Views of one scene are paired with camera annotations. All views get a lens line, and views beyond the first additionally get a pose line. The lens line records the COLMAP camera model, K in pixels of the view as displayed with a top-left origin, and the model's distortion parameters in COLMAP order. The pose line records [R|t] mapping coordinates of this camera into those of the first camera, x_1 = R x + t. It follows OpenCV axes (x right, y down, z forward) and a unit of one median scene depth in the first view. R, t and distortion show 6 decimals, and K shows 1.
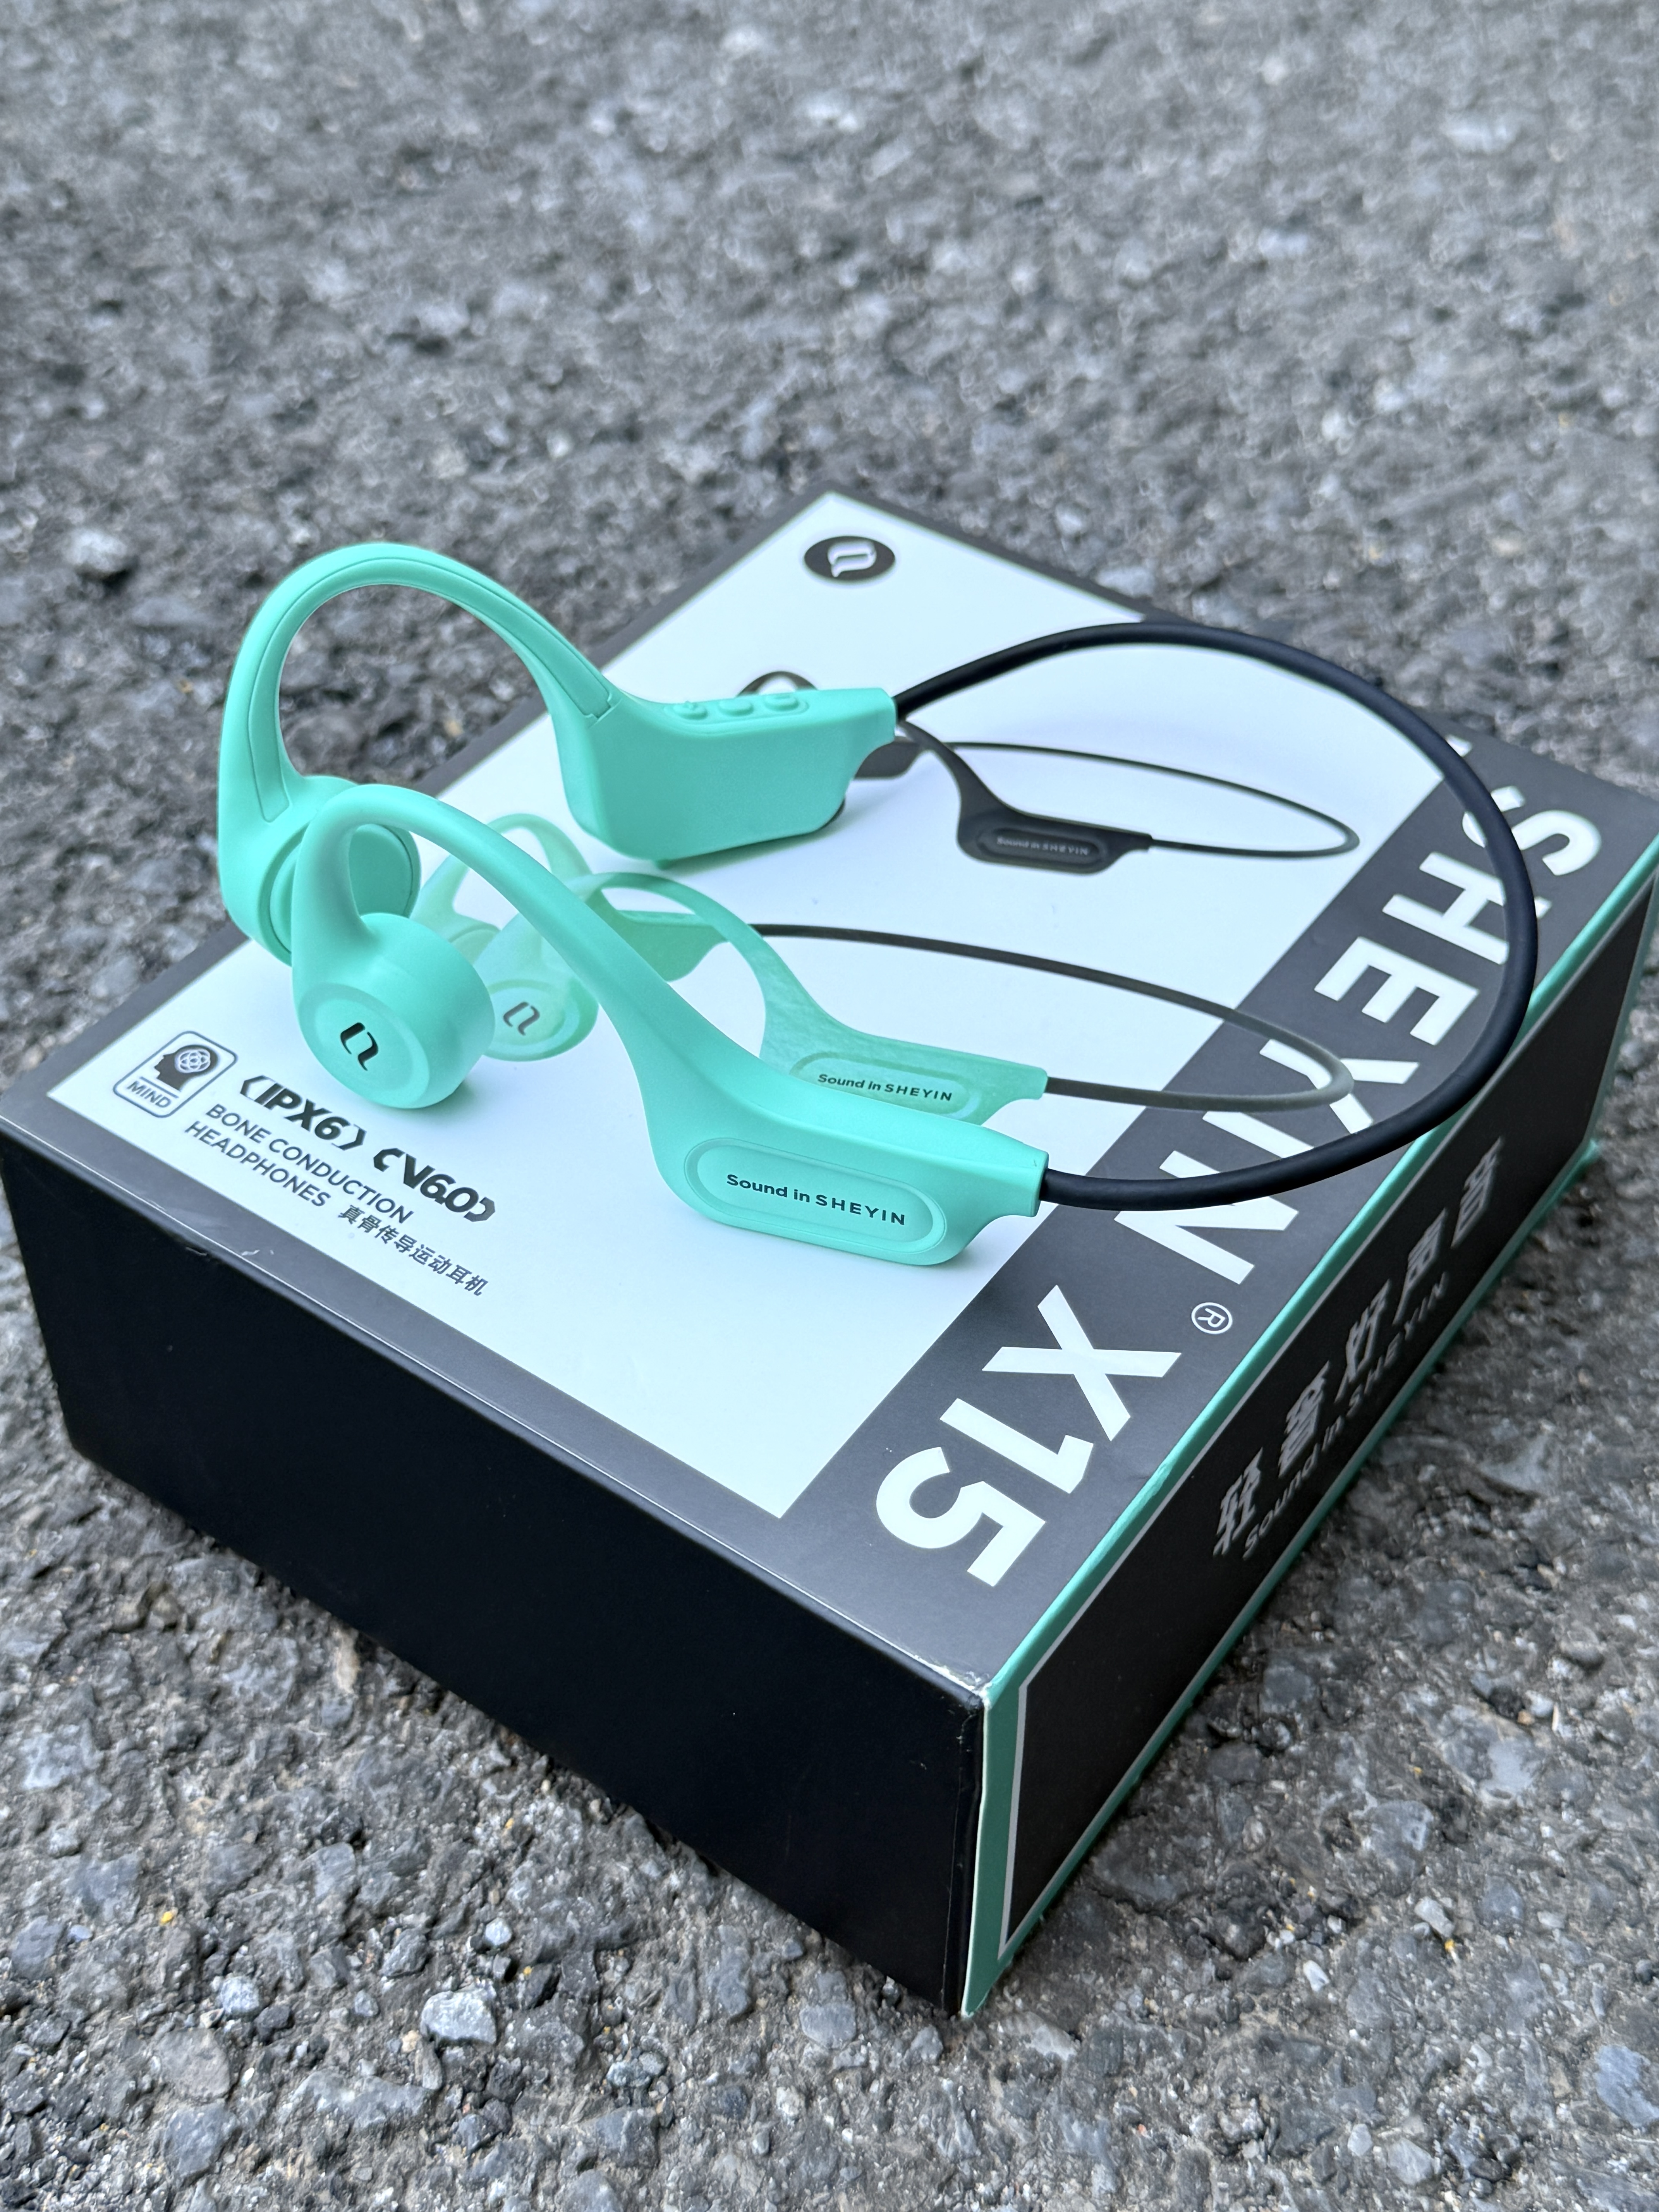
lens RADIAL K [[2765.9, 0, 829.5], [0, 2765.9, 1106.0], [0, 0, 1]] dist [0.149624, 0.002207]
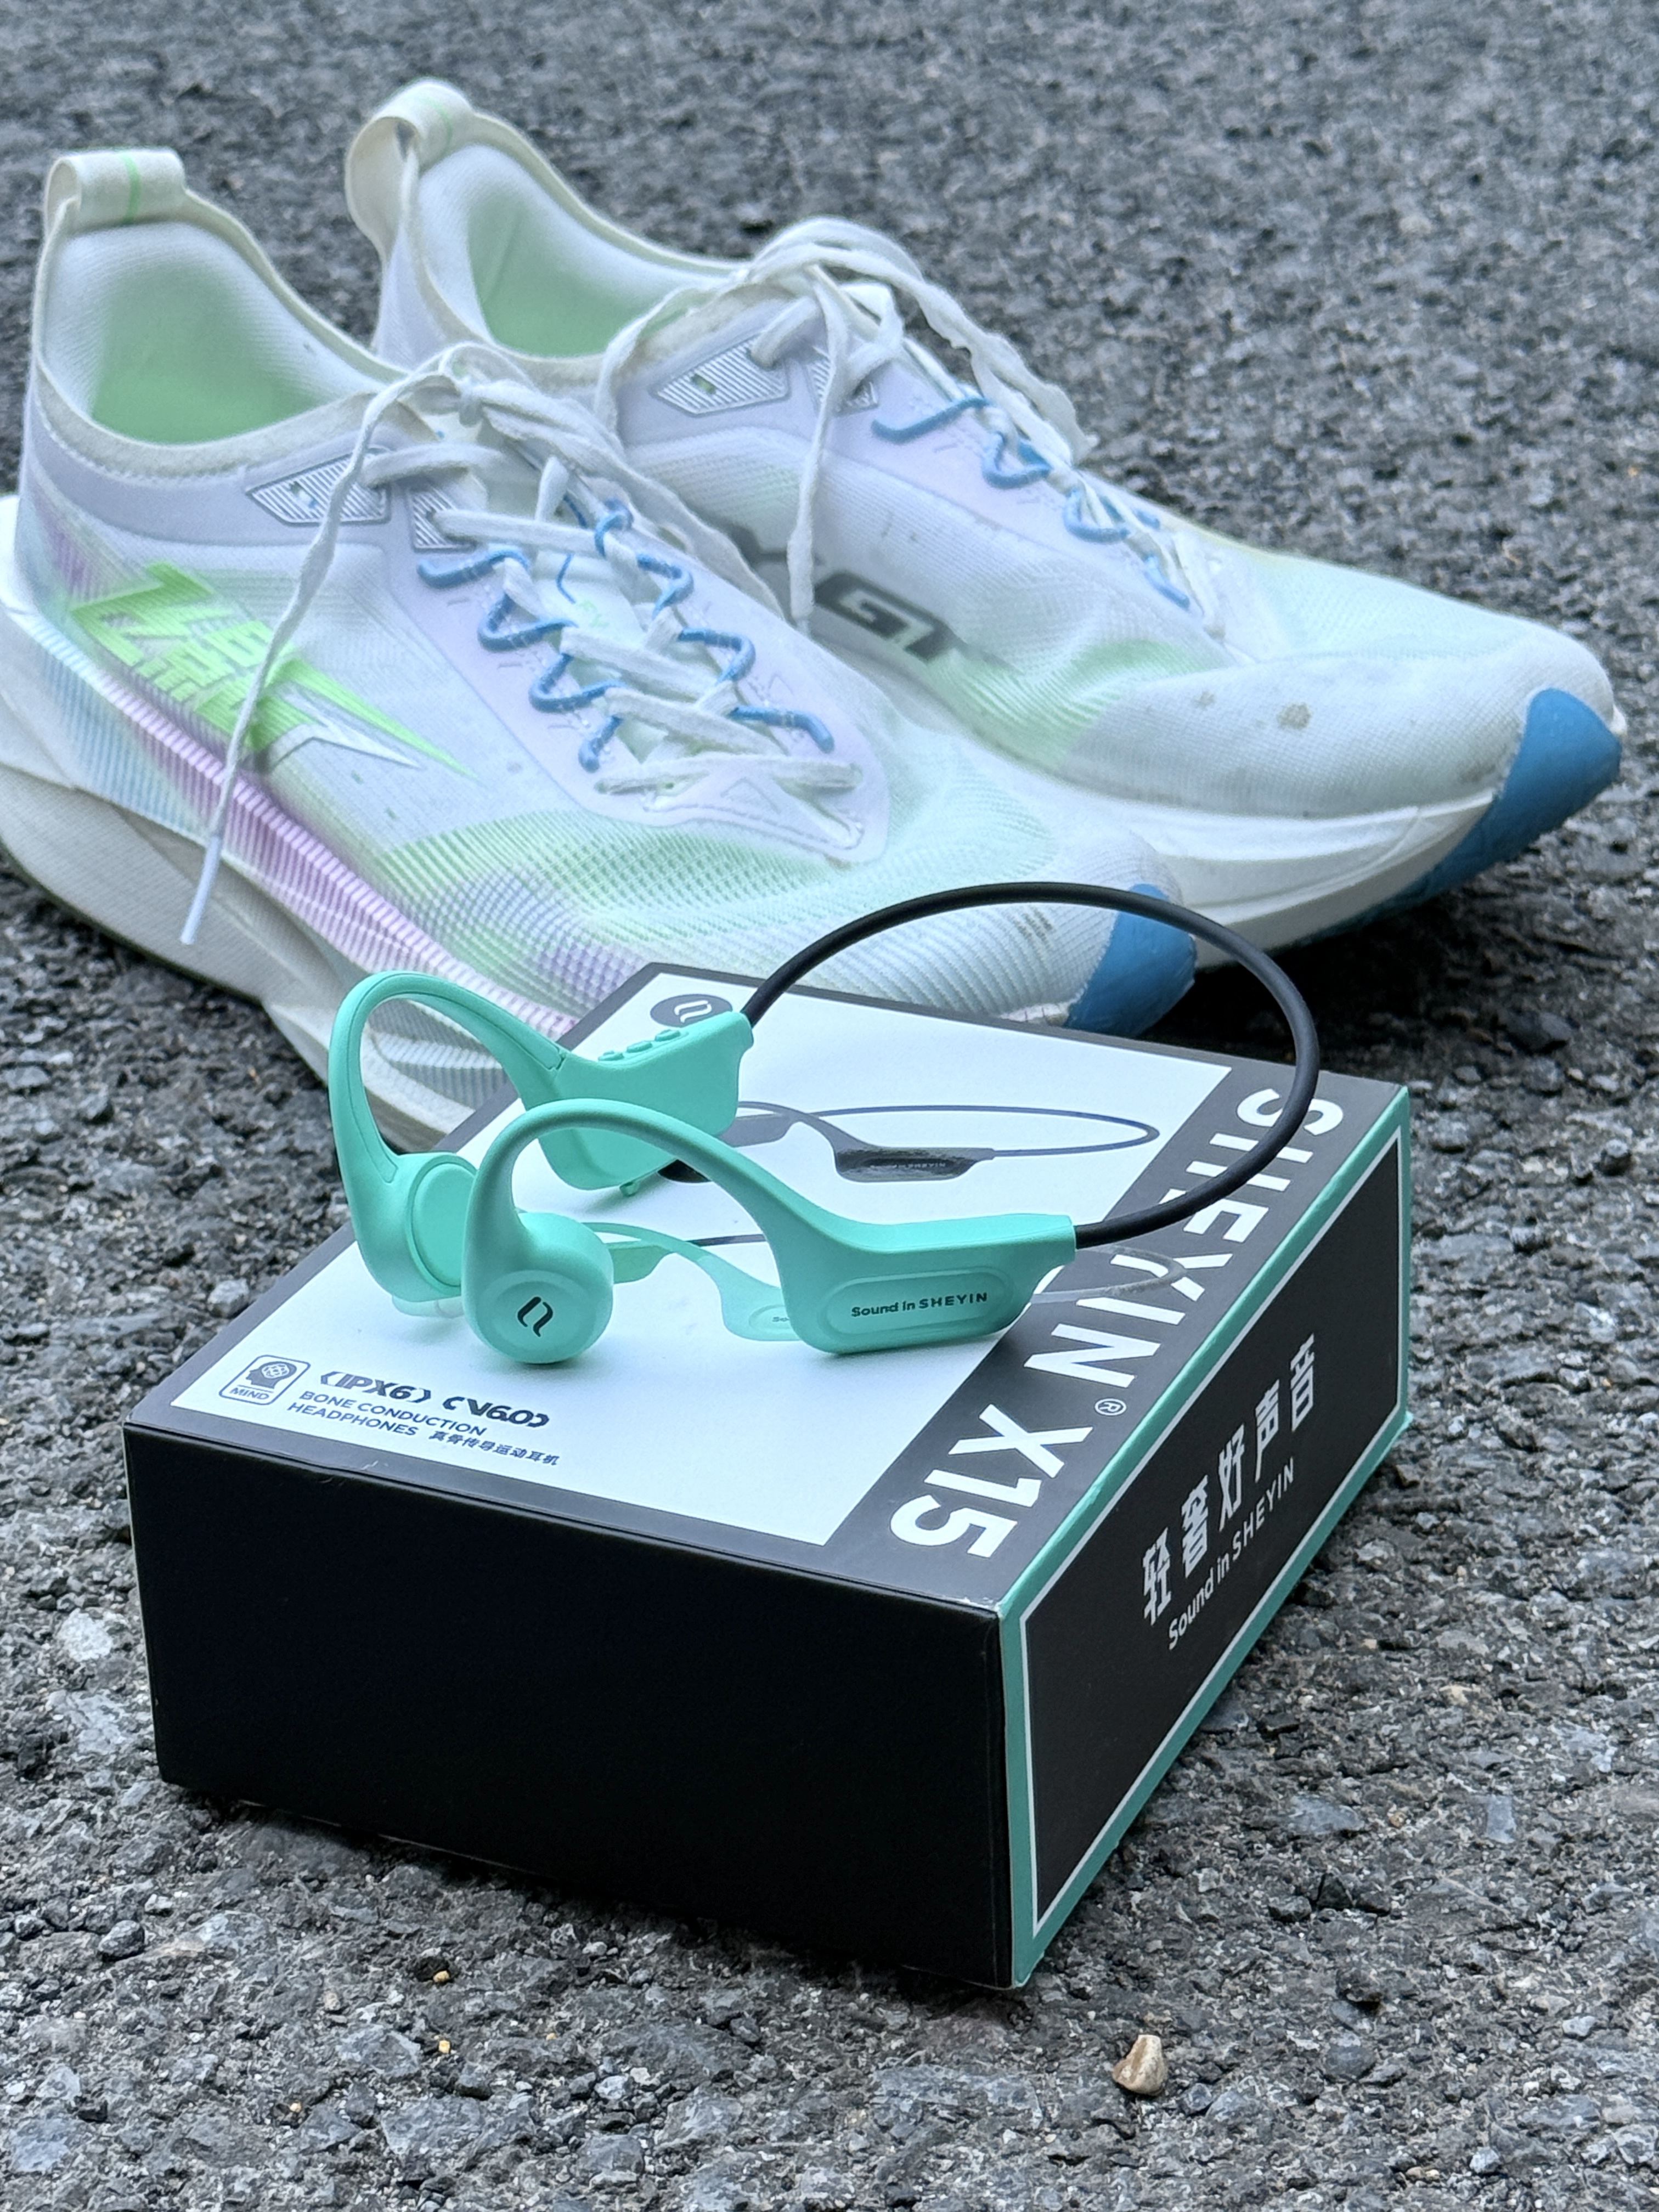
lens RADIAL K [[4742.3, 0, 829.5], [0, 4742.3, 1106.0], [0, 0, 1]] dist [0.358998, 0.029076]
pose [[0.983107, -0.122634, 0.135871, -0.274814], [0.159214, 0.939161, -0.304349, 0.591968], [-0.090281, 0.320840, 0.942821, -1.128687]]
